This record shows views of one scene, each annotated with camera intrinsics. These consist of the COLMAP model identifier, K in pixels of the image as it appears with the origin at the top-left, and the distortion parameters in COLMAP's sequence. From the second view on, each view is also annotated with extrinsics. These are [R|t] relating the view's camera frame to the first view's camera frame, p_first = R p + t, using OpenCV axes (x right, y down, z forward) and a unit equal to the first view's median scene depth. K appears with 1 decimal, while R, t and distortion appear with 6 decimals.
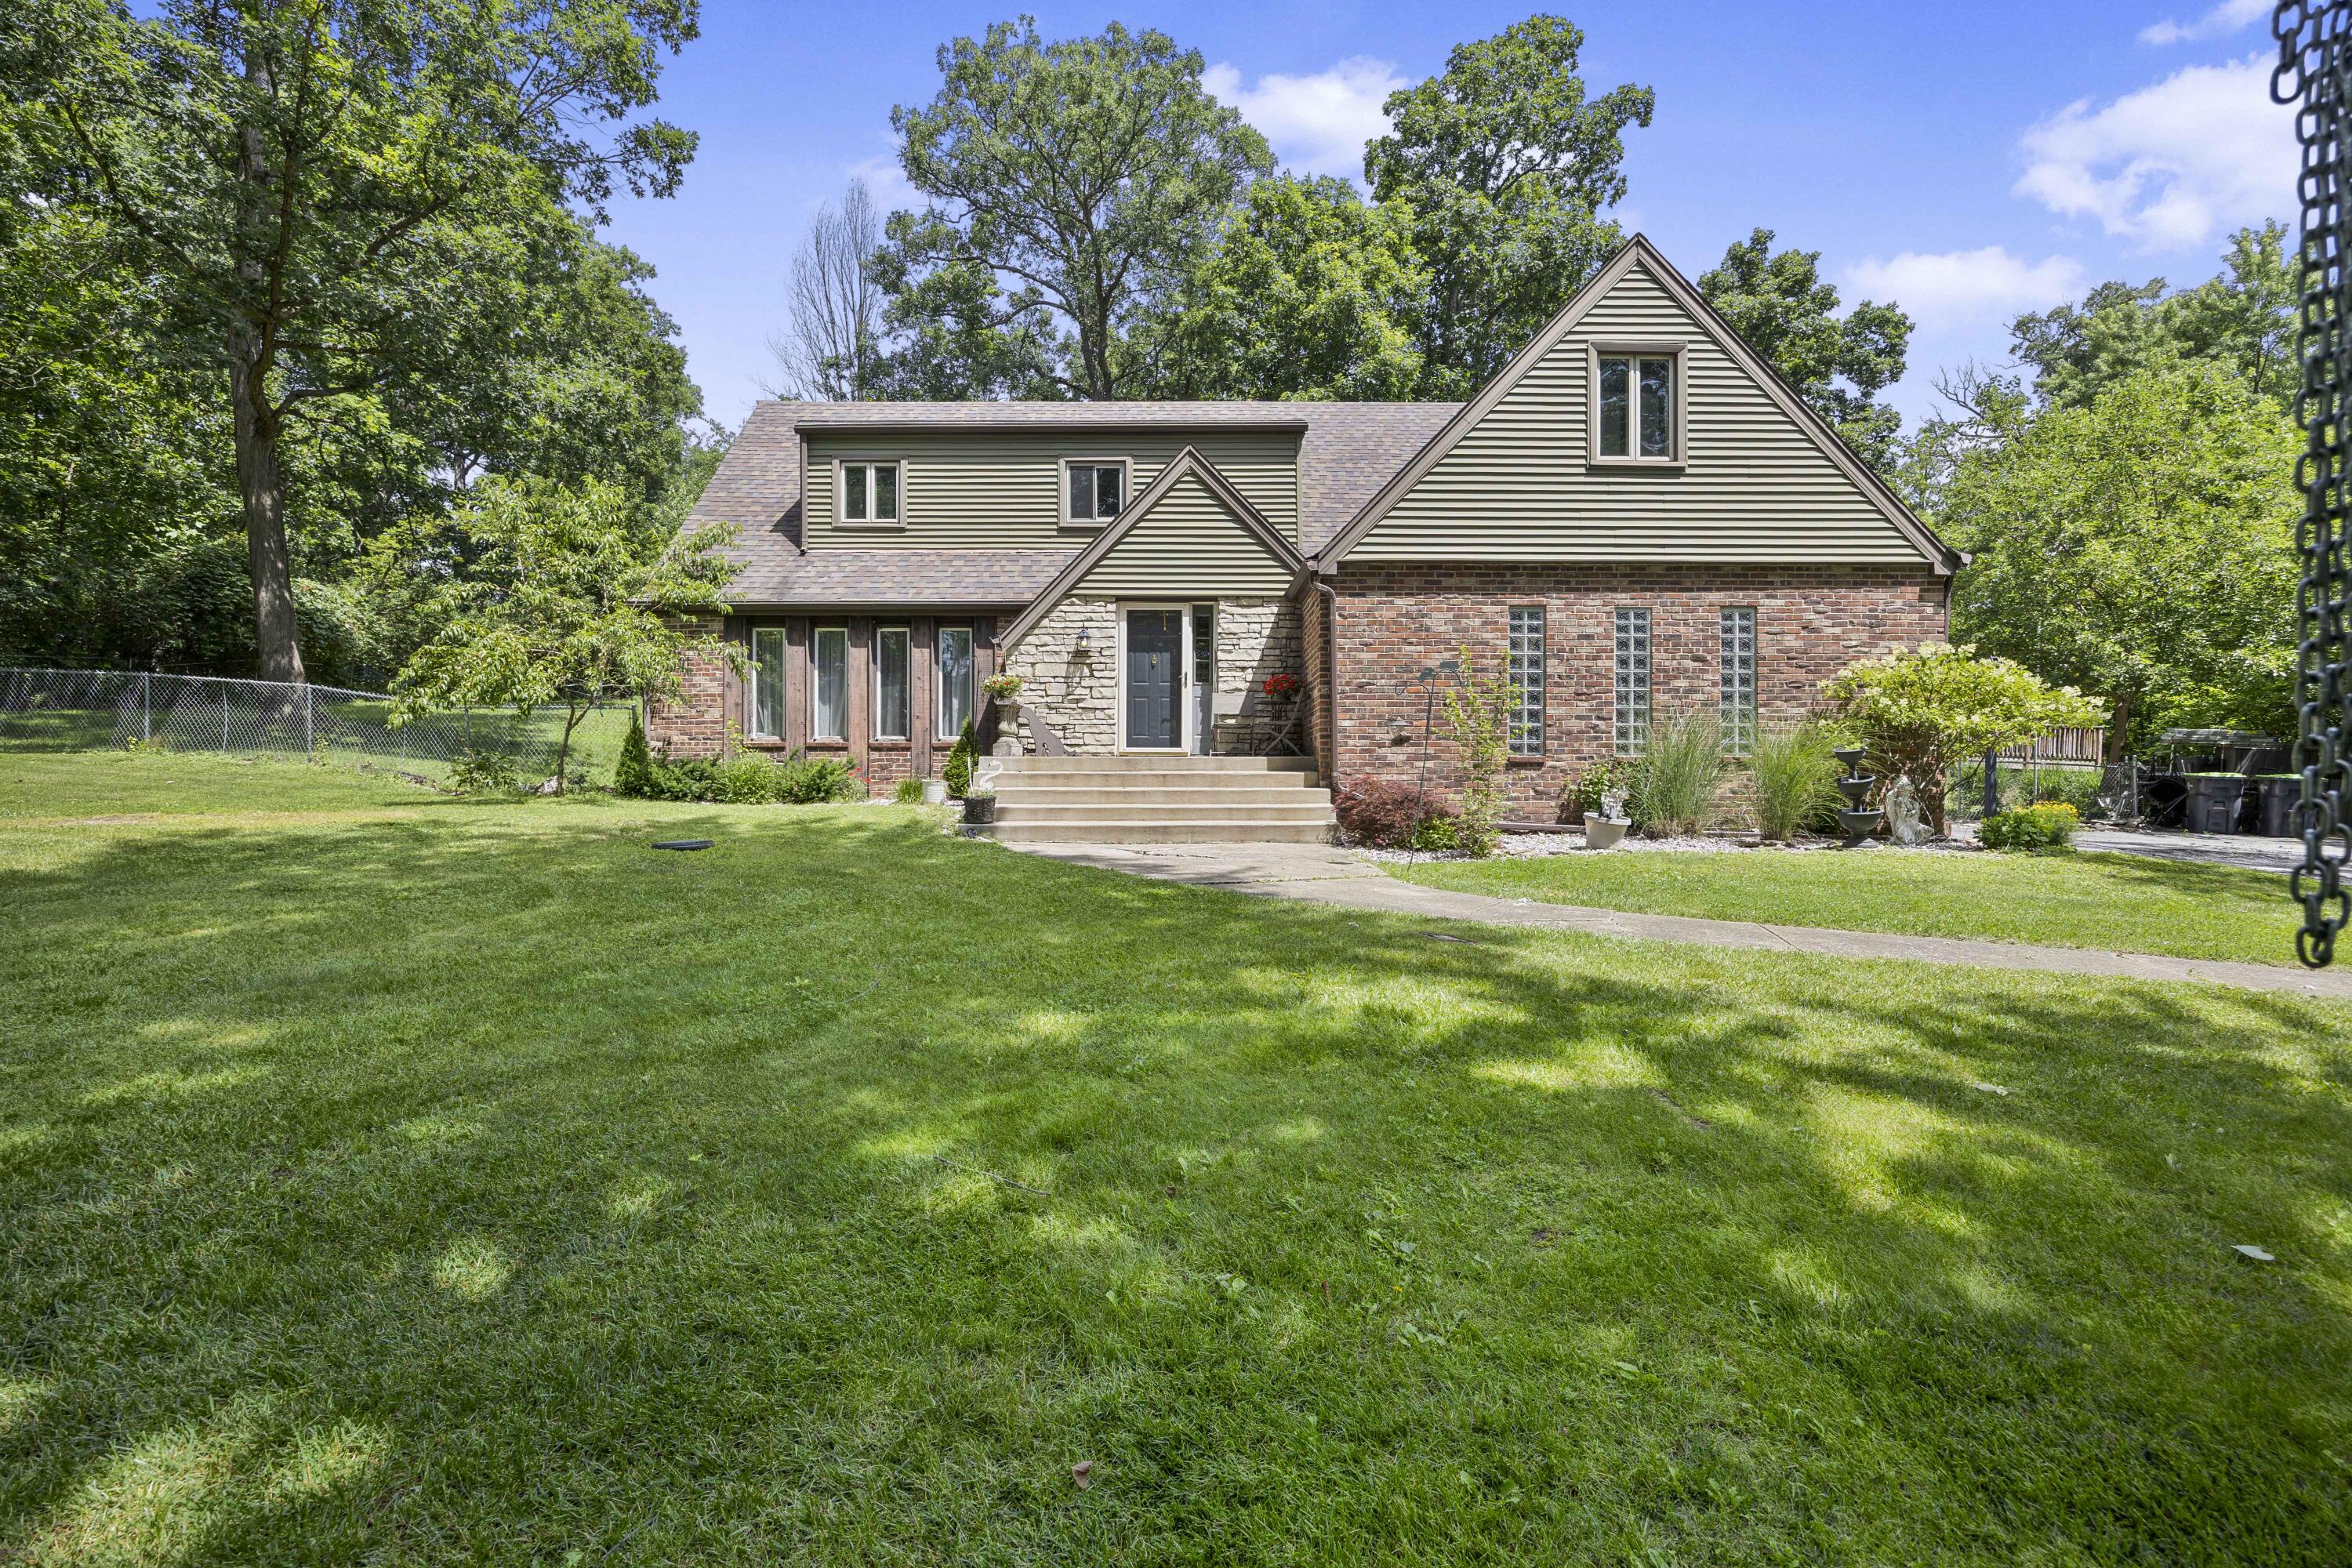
lens RADIAL K [[1030.3, 0, 1176.0], [0, 1030.3, 784.0], [0, 0, 1]] dist [-0.013662, -0.000218]
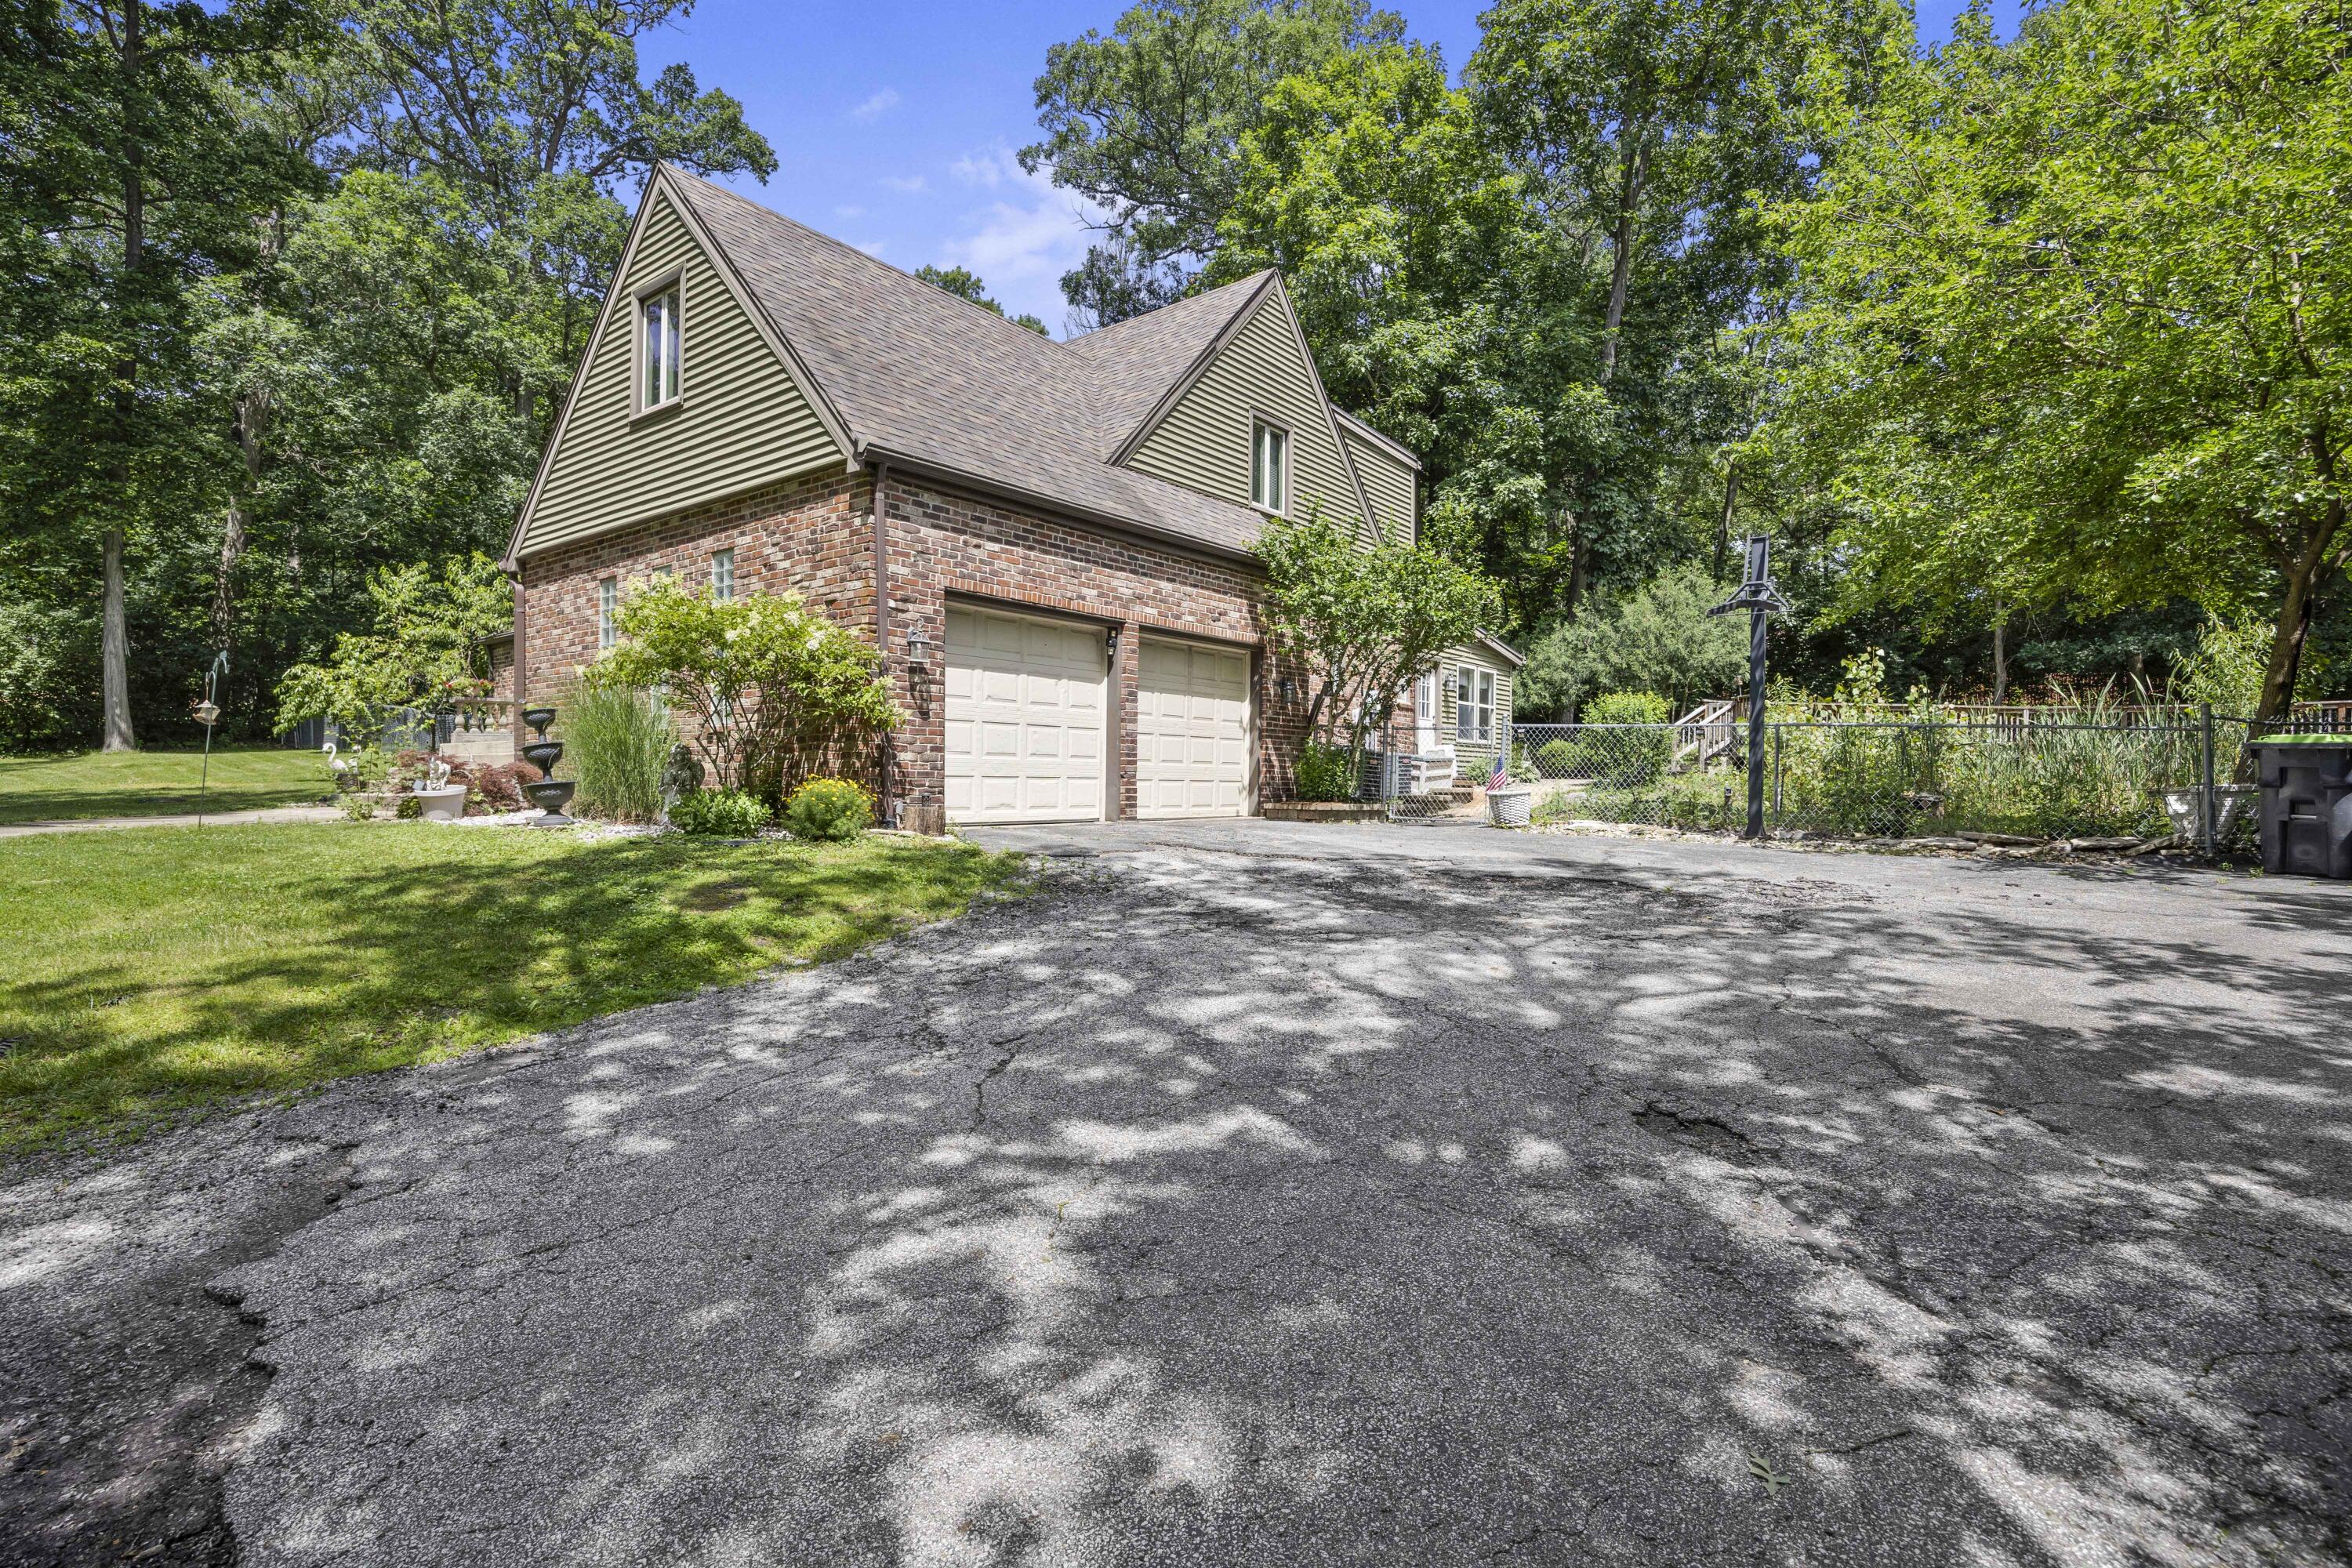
lens RADIAL K [[1094.2, 0, 1176.0], [0, 1094.2, 784.0], [0, 0, 1]] dist [-0.000018, 0.000015]
pose [[0.786550, 0.002166, -0.617523, 1.231101], [-0.004167, 0.999990, -0.001800, 0.020146], [0.617513, 0.003989, 0.786551, 0.446311]]
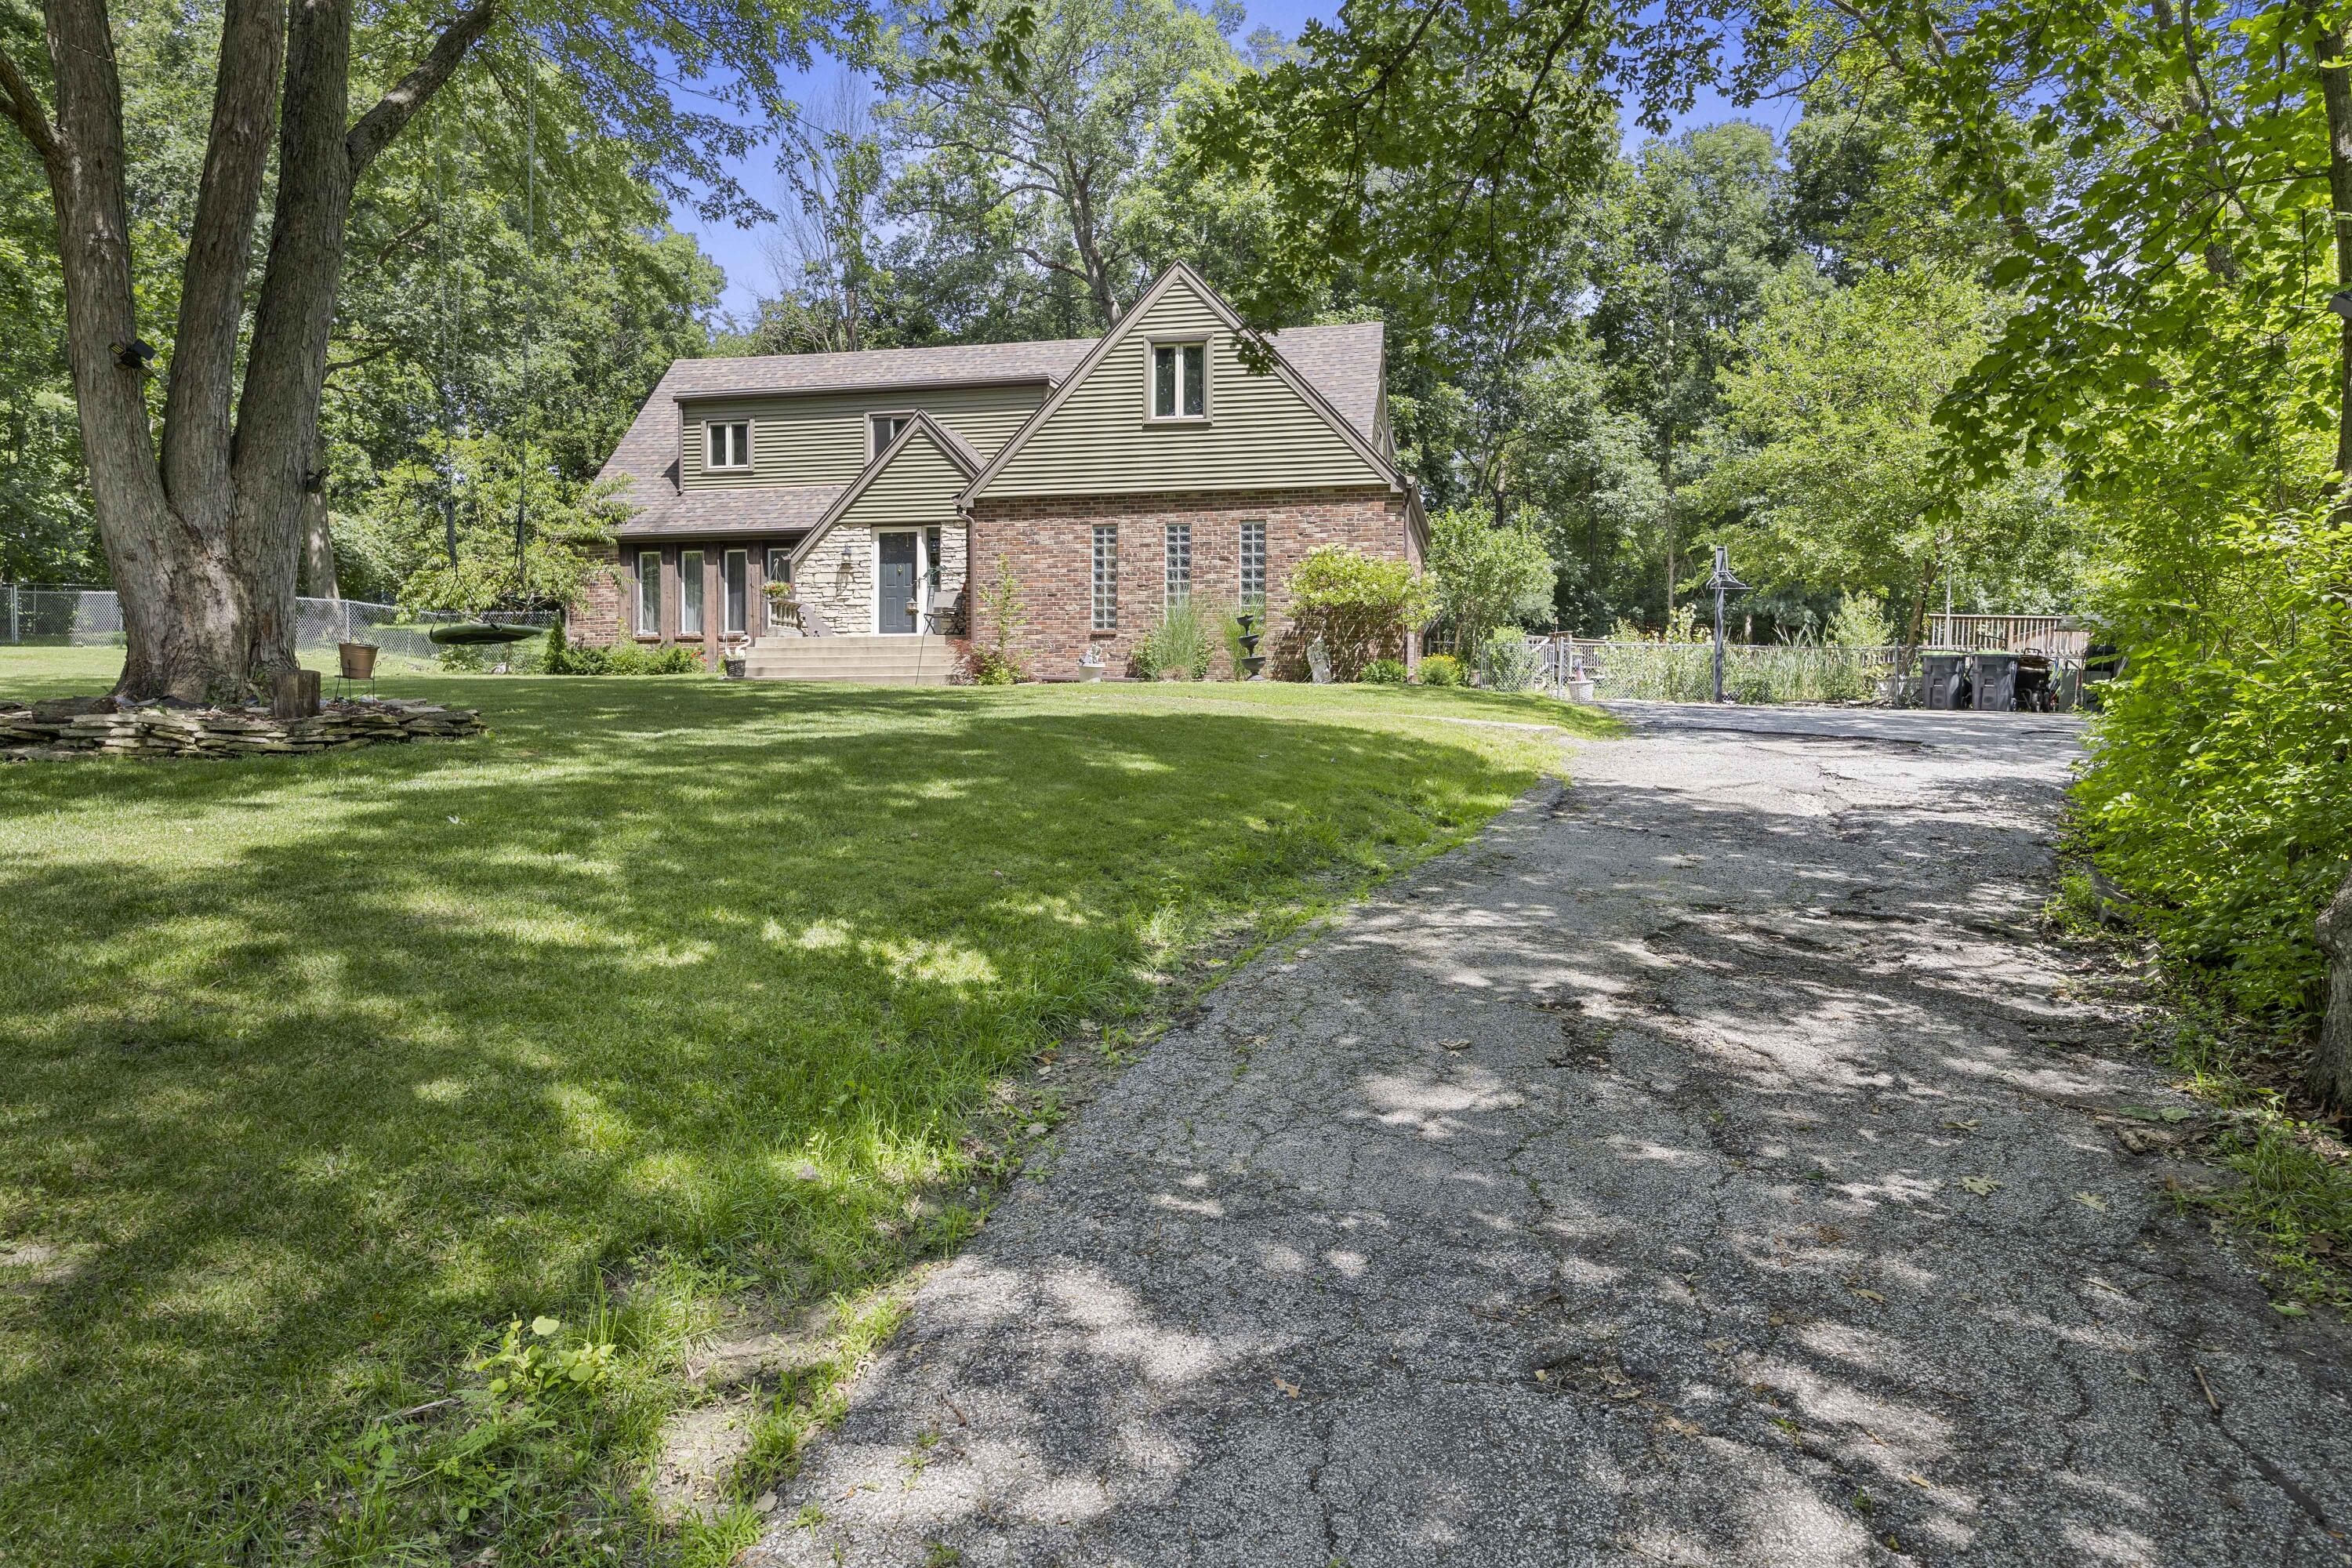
lens RADIAL K [[1554.4, 0, 1182.1], [0, 1554.4, 771.4], [0, 0, 1]] dist [-0.002422, 0.001153]
pose [[0.980929, 0.001135, -0.194362, 0.752659], [0.000604, 0.999960, 0.008887, 0.130090], [0.194365, -0.008835, 0.980890, -0.952501]]
